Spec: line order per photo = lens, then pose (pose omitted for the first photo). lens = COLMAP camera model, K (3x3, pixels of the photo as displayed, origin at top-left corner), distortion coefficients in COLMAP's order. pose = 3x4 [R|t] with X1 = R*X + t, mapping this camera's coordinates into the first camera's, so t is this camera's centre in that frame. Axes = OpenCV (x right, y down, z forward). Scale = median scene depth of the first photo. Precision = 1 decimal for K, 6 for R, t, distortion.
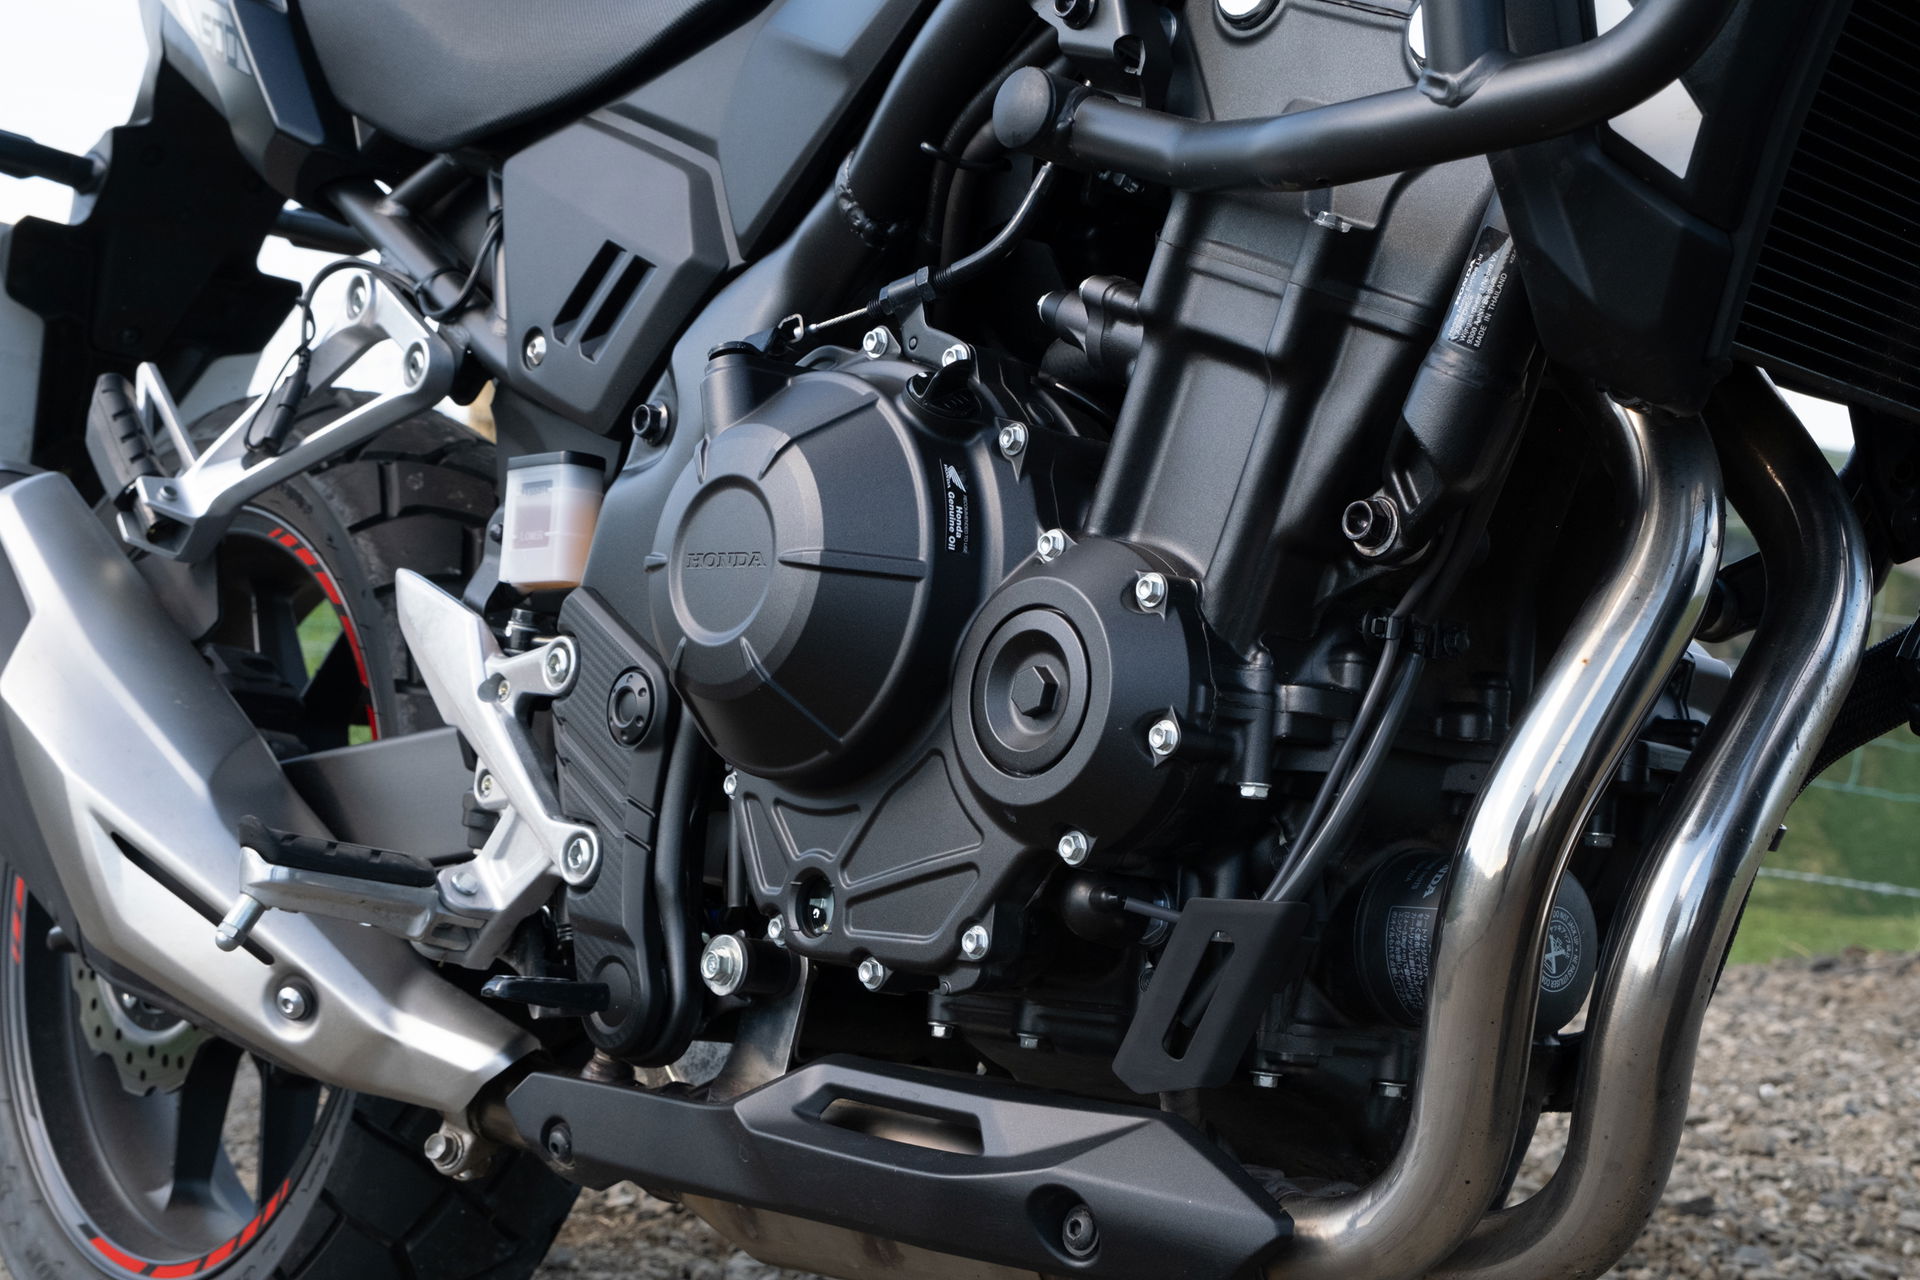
lens RADIAL K [[2975.0, 0, 965.7], [0, 2975.0, 645.5], [0, 0, 1]] dist [0.031735, 0.000000]
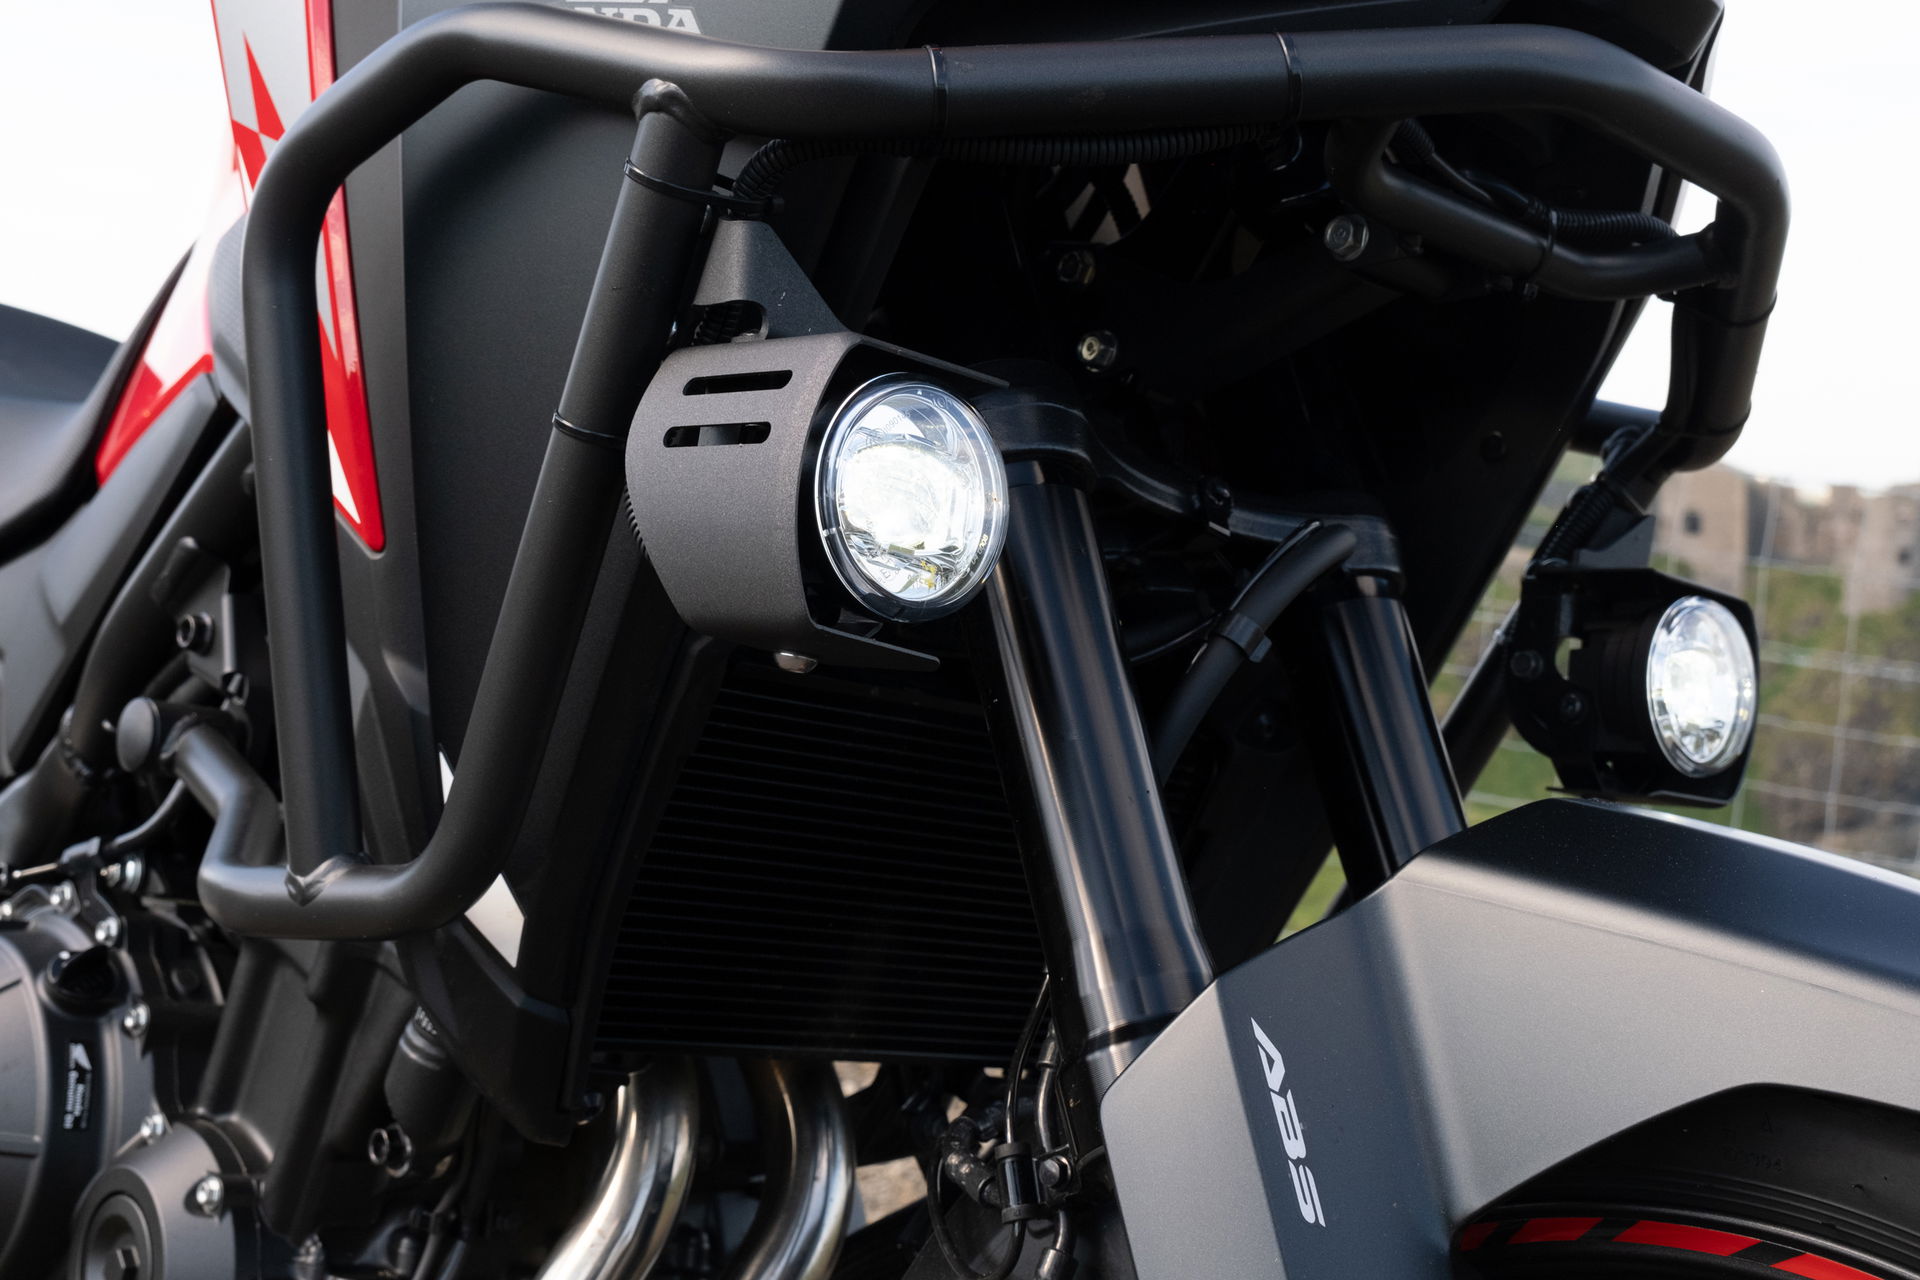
lens RADIAL K [[2547.5, 0, 954.7], [0, 2547.5, 640.6], [0, 0, 1]] dist [0.006074, 0.000000]
pose [[0.999498, 0.013701, 0.028565, 0.306091], [-0.014077, 0.999816, 0.013004, -0.238477], [-0.028381, -0.013399, 0.999507, 0.037164]]
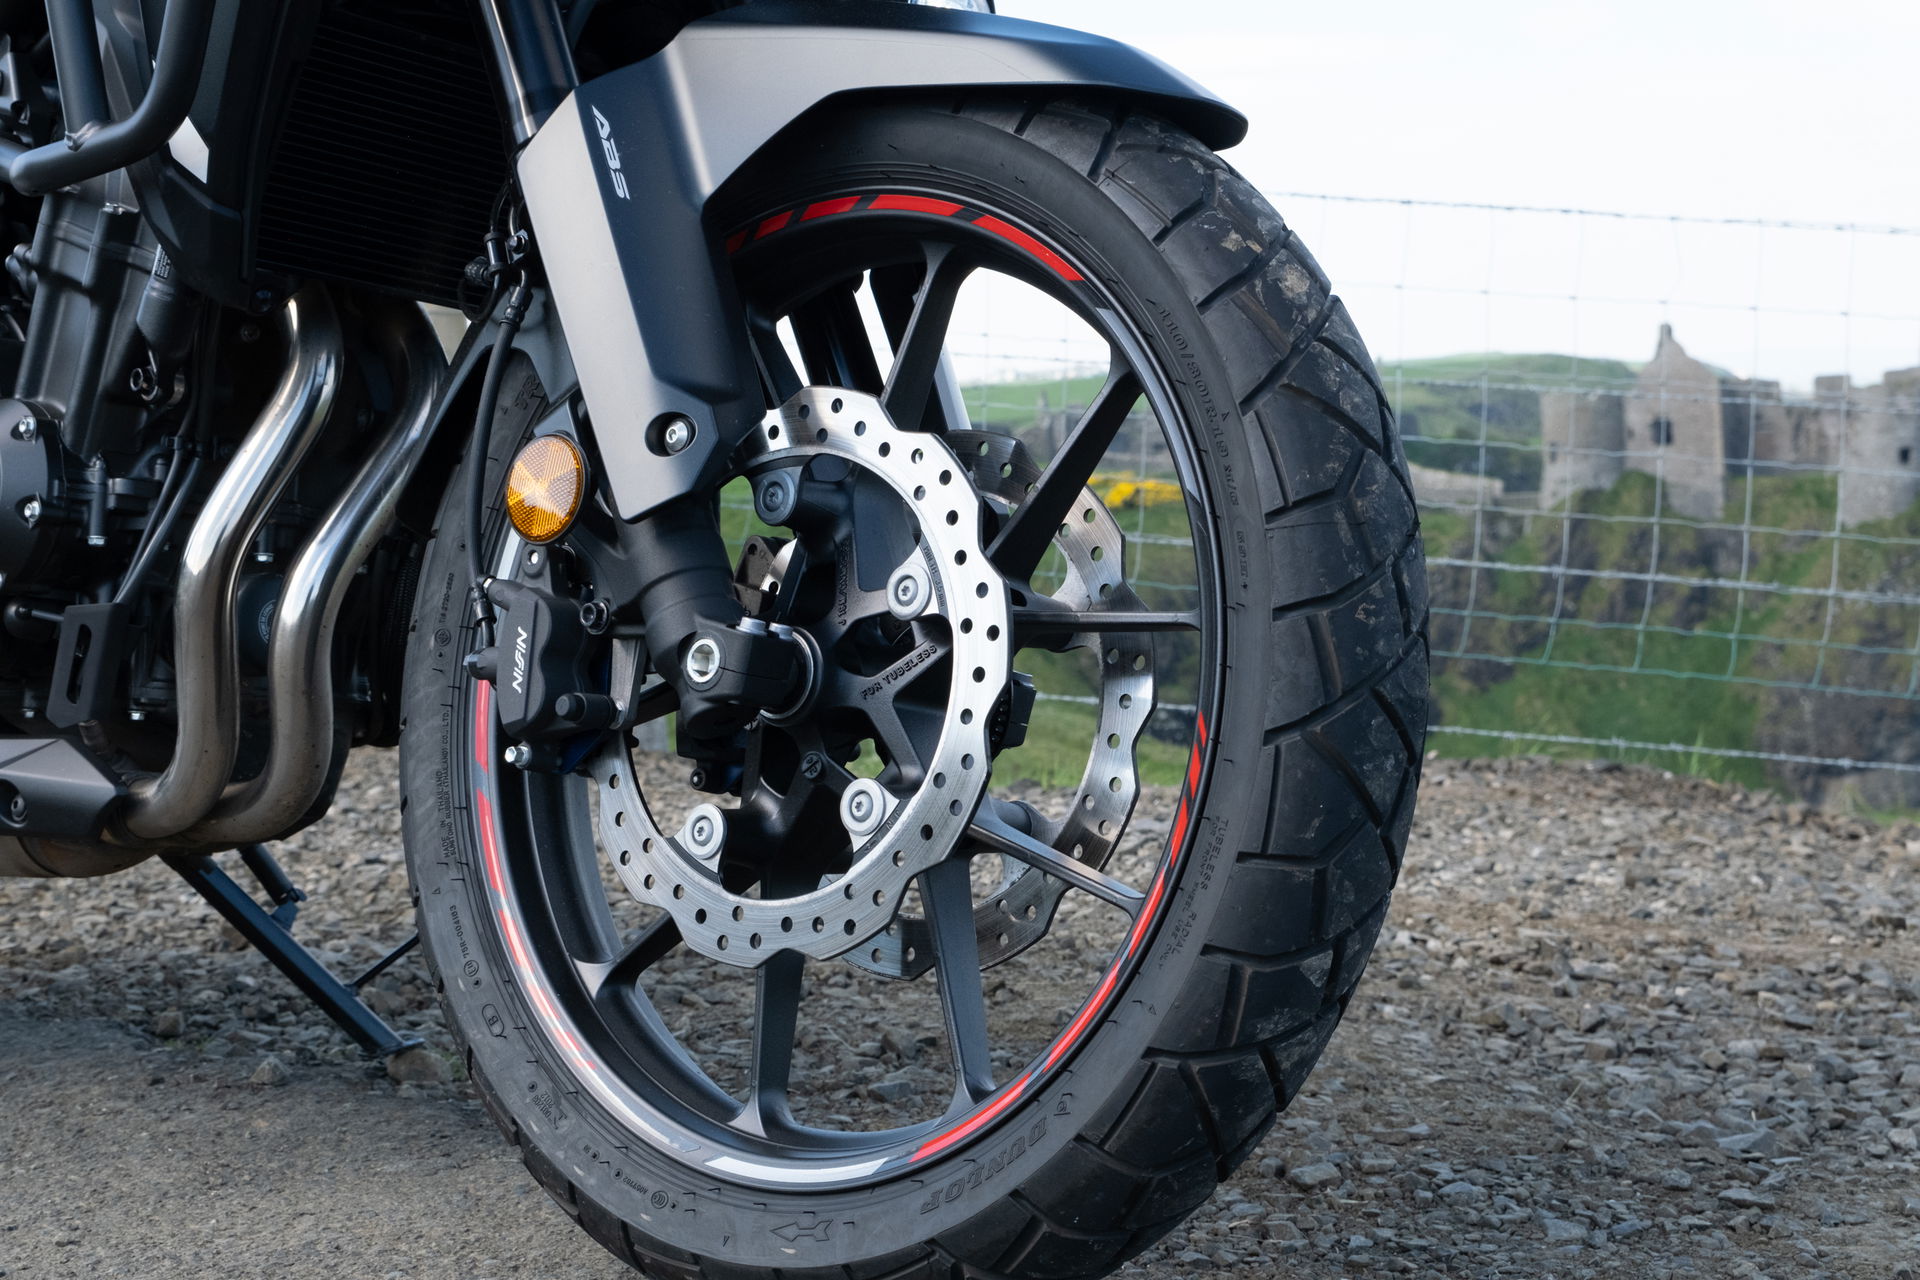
lens RADIAL K [[2975.0, 0, 964.6], [0, 2975.0, 630.6], [0, 0, 1]] dist [0.031735, 0.000000]
pose [[0.995730, -0.053055, 0.075543, 0.455508], [0.051918, 0.998508, 0.016937, 0.095694], [-0.076329, -0.012942, 0.996999, -0.744455]]
